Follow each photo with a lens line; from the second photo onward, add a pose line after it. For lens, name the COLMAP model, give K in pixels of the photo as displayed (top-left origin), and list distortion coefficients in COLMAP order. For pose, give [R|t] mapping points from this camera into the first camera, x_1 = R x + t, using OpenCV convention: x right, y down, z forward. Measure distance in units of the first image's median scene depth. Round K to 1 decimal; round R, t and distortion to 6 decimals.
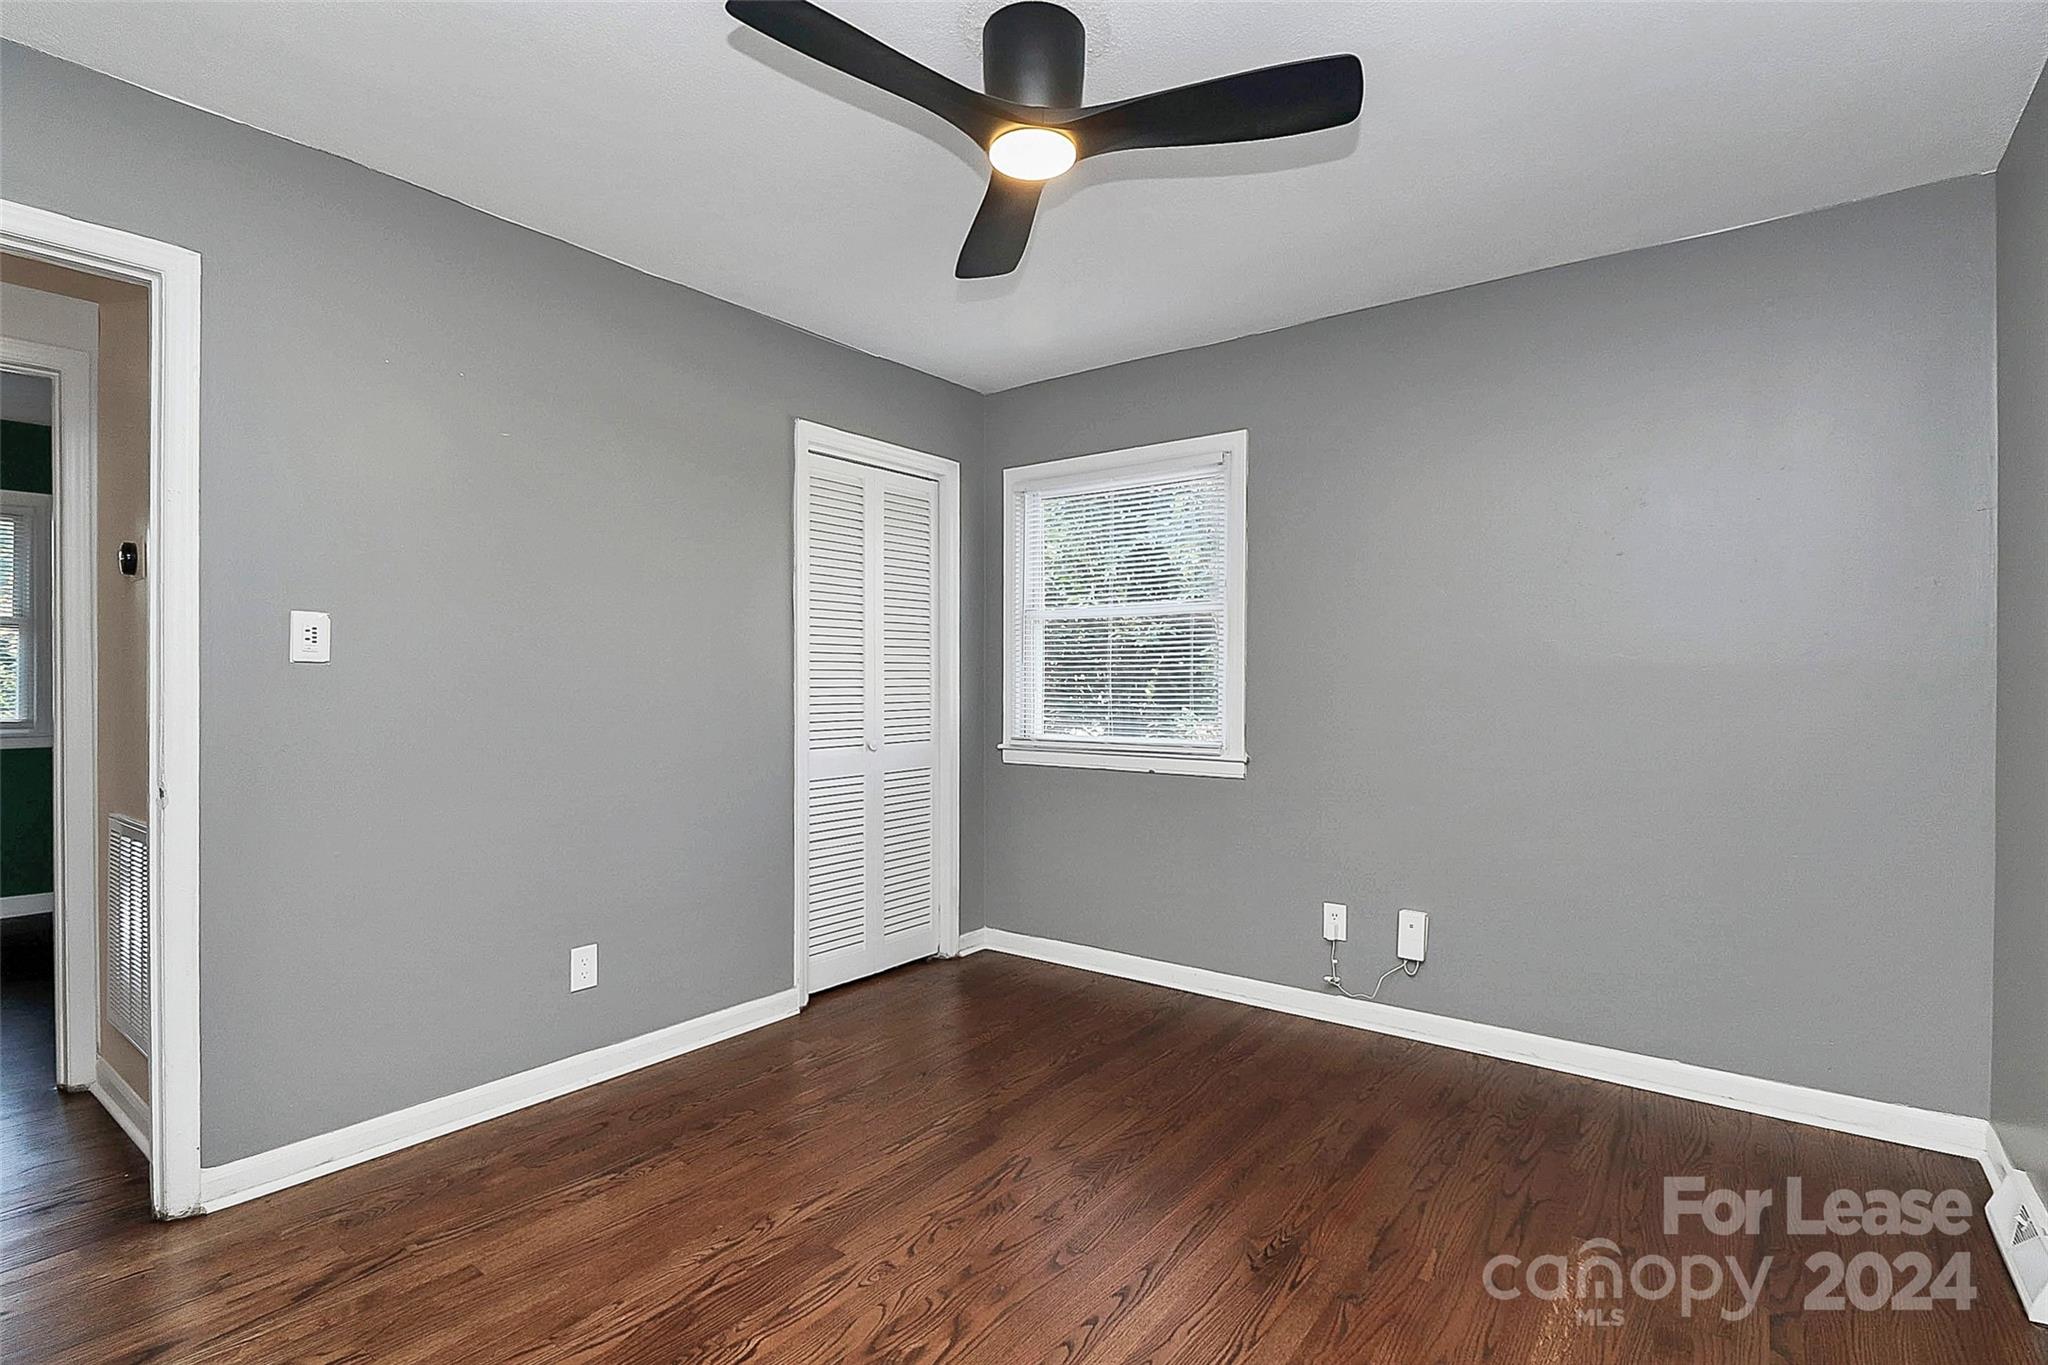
lens RADIAL K [[972.5, 0, 1029.7], [0, 972.5, 688.4], [0, 0, 1]] dist [-0.005627, -0.008190]
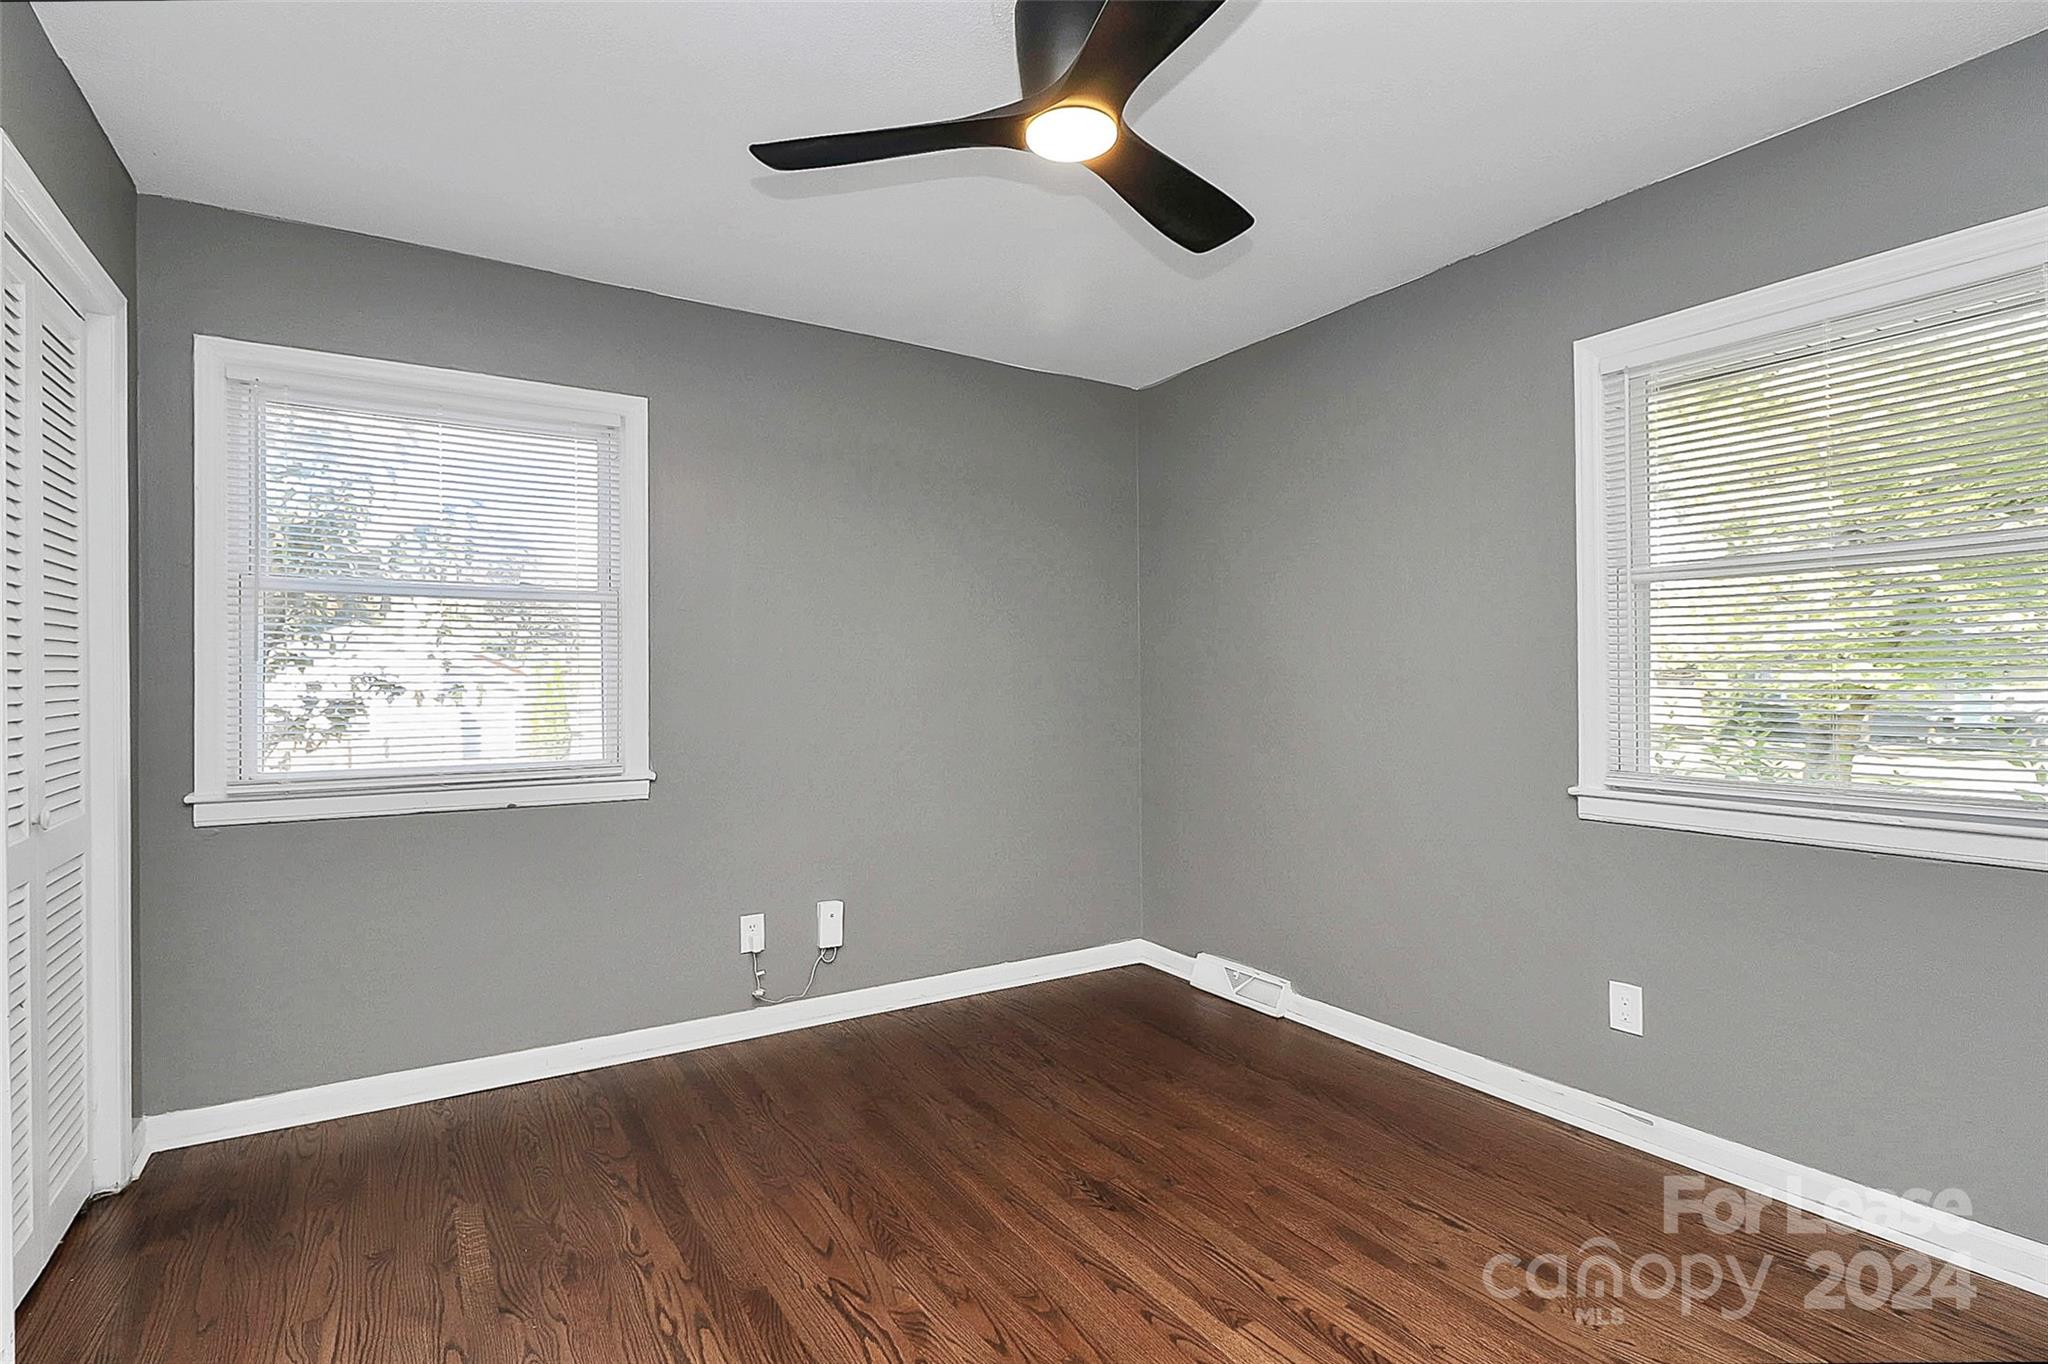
lens RADIAL K [[972.5, 0, 1033.1], [0, 972.5, 677.9], [0, 0, 1]] dist [-0.005627, -0.008190]
pose [[0.360812, -0.002046, 0.932636, -0.522853], [0.009137, 0.999957, -0.001341, -0.012327], [-0.932594, 0.009005, 0.360816, 0.410626]]
